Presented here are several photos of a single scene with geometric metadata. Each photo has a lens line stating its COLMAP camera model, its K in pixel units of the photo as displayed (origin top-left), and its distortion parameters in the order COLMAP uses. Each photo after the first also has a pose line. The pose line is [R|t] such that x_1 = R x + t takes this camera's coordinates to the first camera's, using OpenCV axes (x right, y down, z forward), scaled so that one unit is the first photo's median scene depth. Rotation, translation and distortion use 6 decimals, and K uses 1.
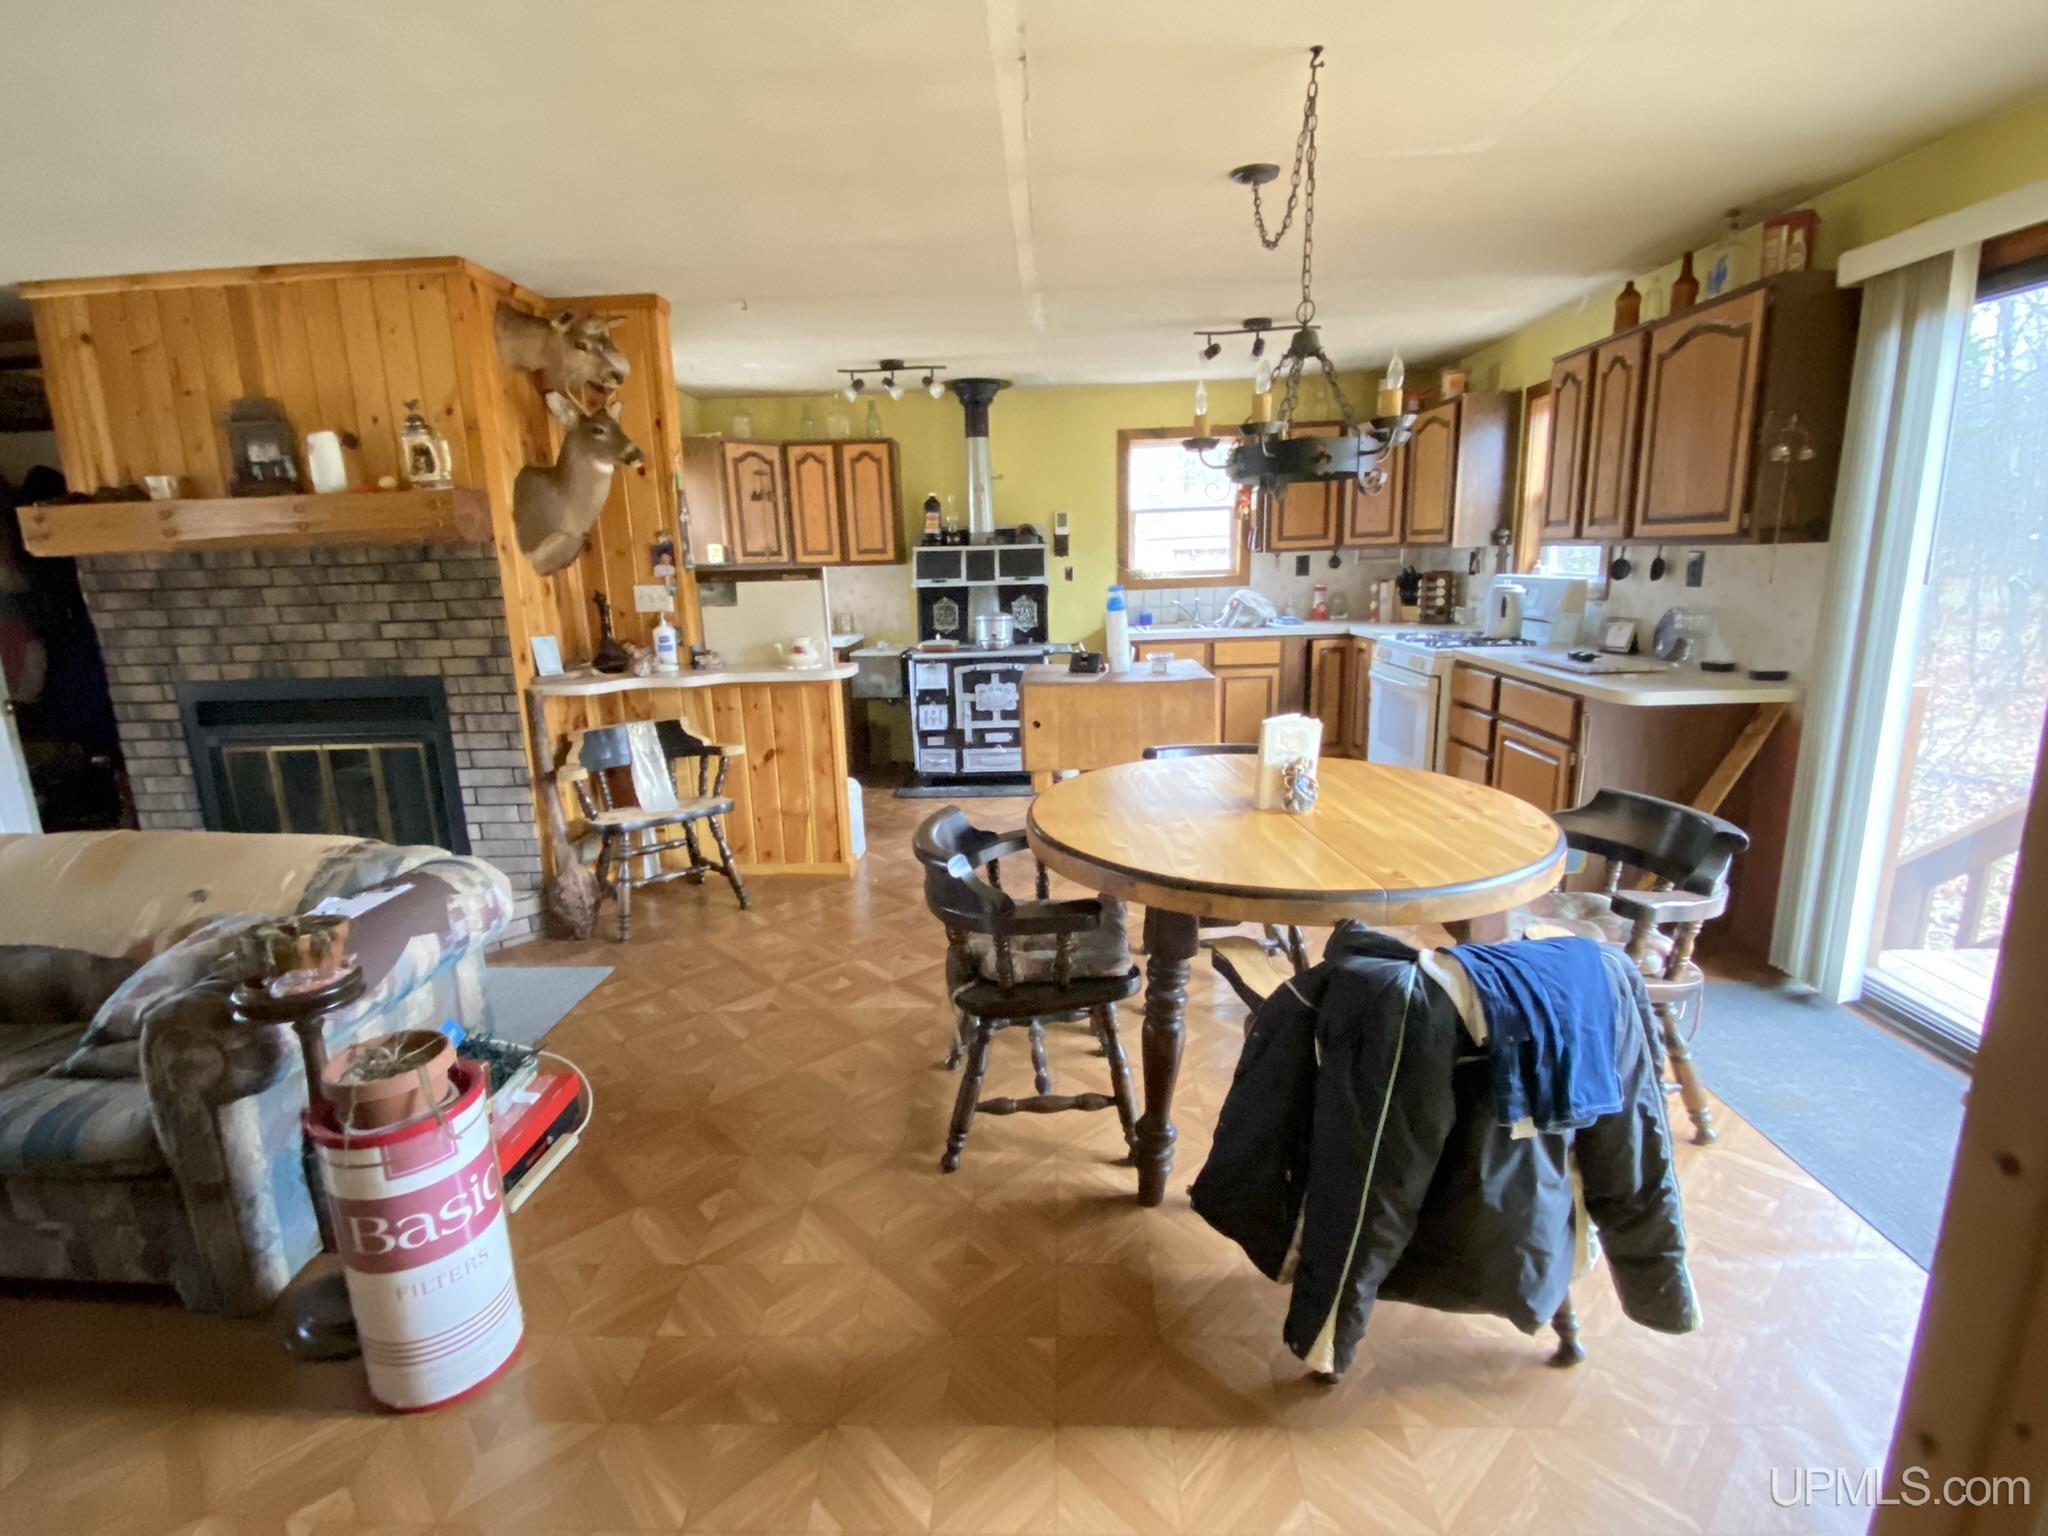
lens RADIAL K [[959.0, 0, 1014.2], [0, 959.0, 771.3], [0, 0, 1]] dist [0.009239, -0.013696]
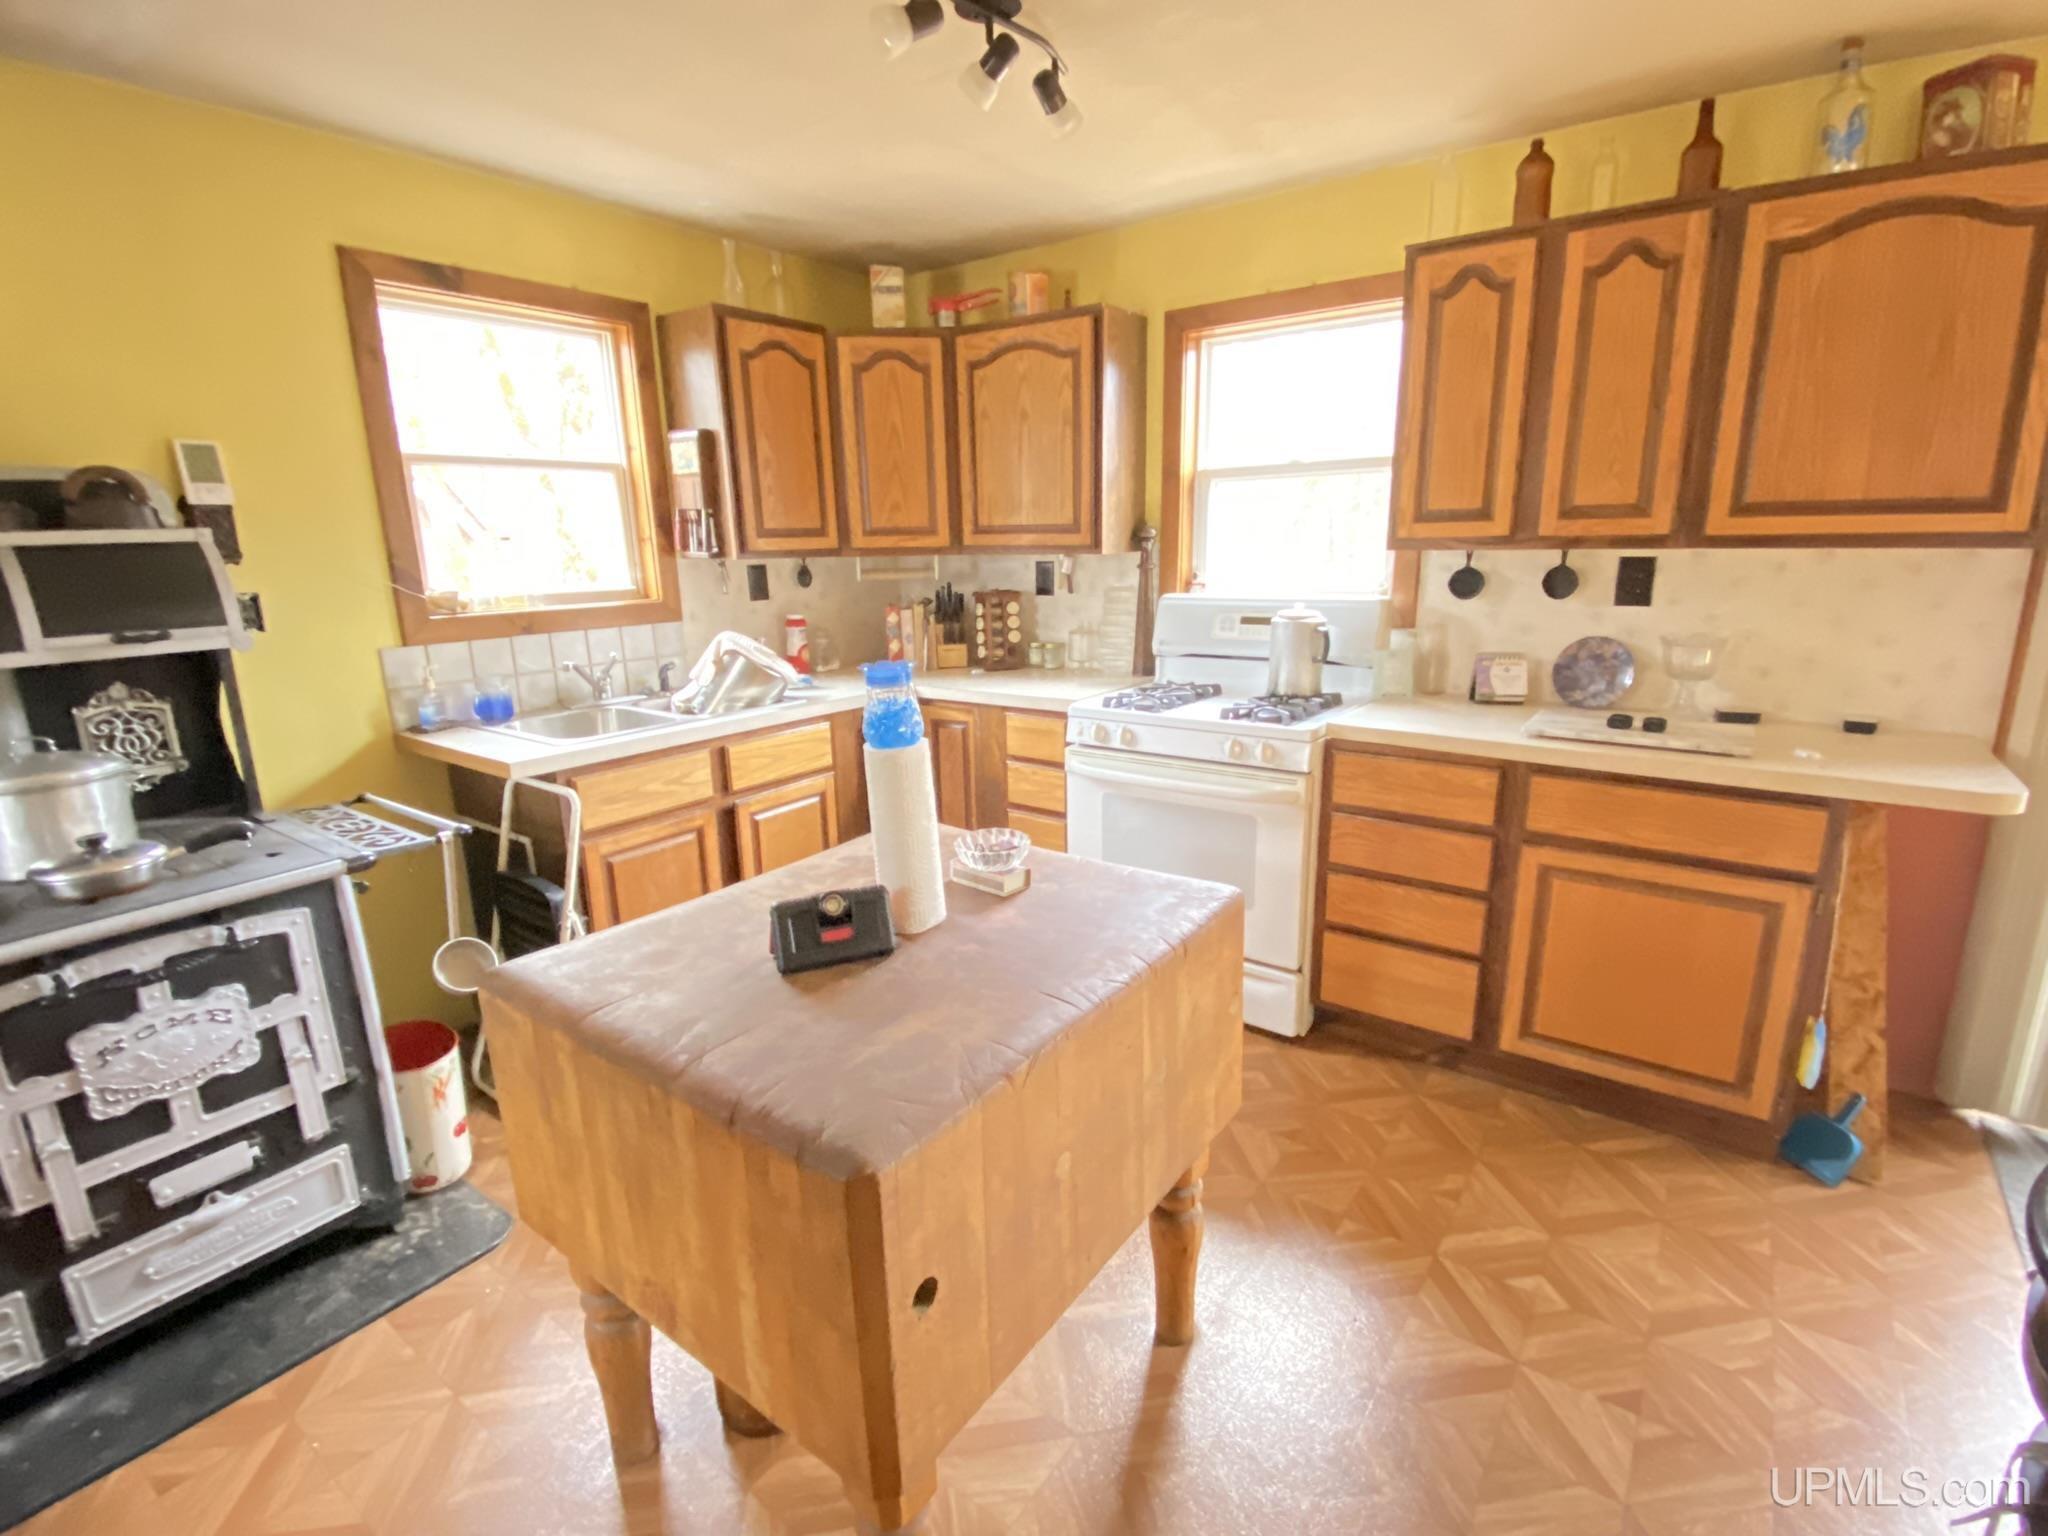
lens RADIAL K [[959.0, 0, 1010.4], [0, 959.0, 766.6], [0, 0, 1]] dist [0.009239, -0.013696]
pose [[0.561644, -0.170901, 0.809537, -0.149594], [0.181839, 0.980009, 0.080732, -0.215458], [-0.807150, 0.101863, 0.581492, 0.956691]]
